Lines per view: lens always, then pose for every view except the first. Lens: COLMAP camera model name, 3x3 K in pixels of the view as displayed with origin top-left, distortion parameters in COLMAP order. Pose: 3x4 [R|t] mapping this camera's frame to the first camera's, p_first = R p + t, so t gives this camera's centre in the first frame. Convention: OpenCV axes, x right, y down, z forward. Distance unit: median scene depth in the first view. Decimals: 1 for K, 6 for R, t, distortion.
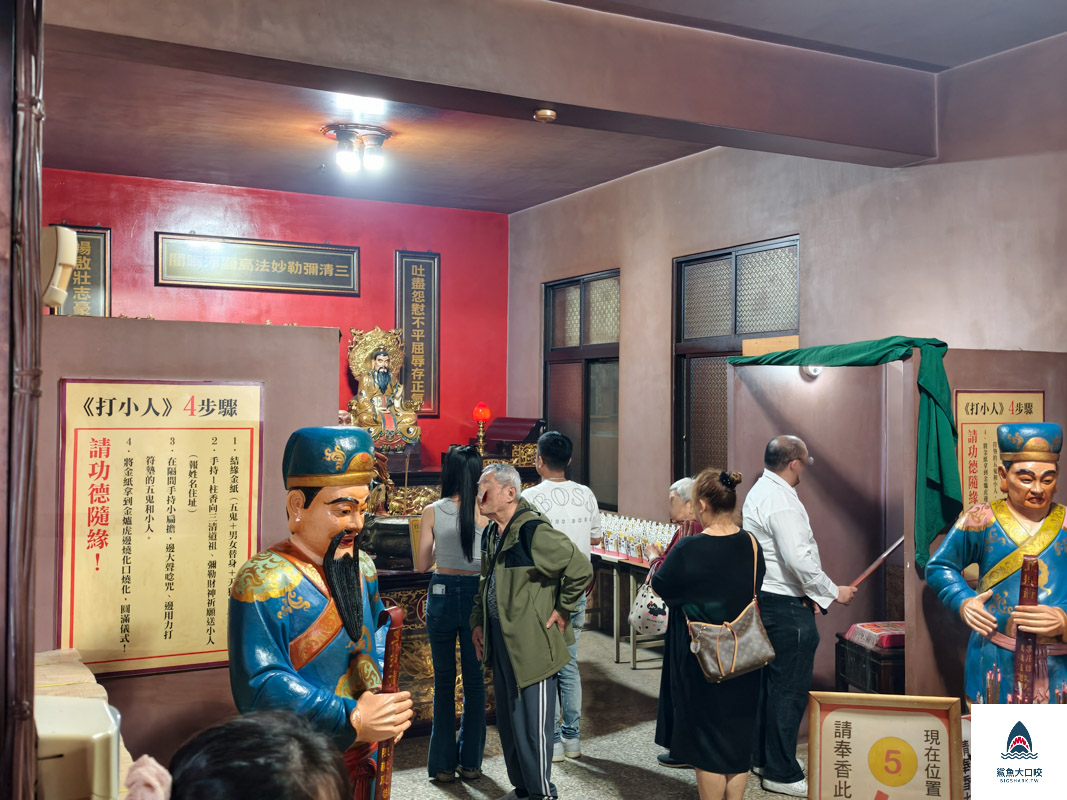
lens RADIAL K [[1076.0, 0, 533.5], [0, 1076.0, 400.0], [0, 0, 1]] dist [0.146263, -0.331682]
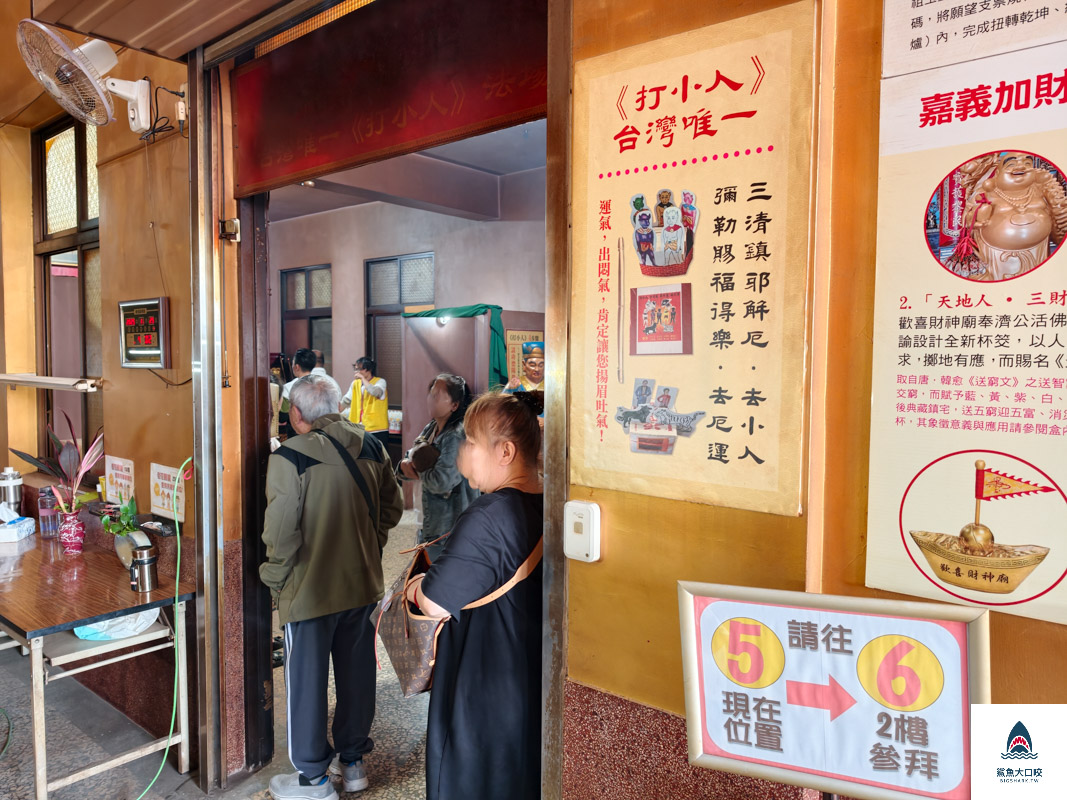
lens RADIAL K [[744.9, 0, 533.5], [0, 744.9, 400.0], [0, 0, 1]] dist [0.058438, -0.001330]
pose [[0.927090, -0.022174, 0.374182, -0.090500], [0.000998, 0.998391, 0.056692, 0.034321], [-0.374837, -0.052186, 0.925621, -0.296757]]
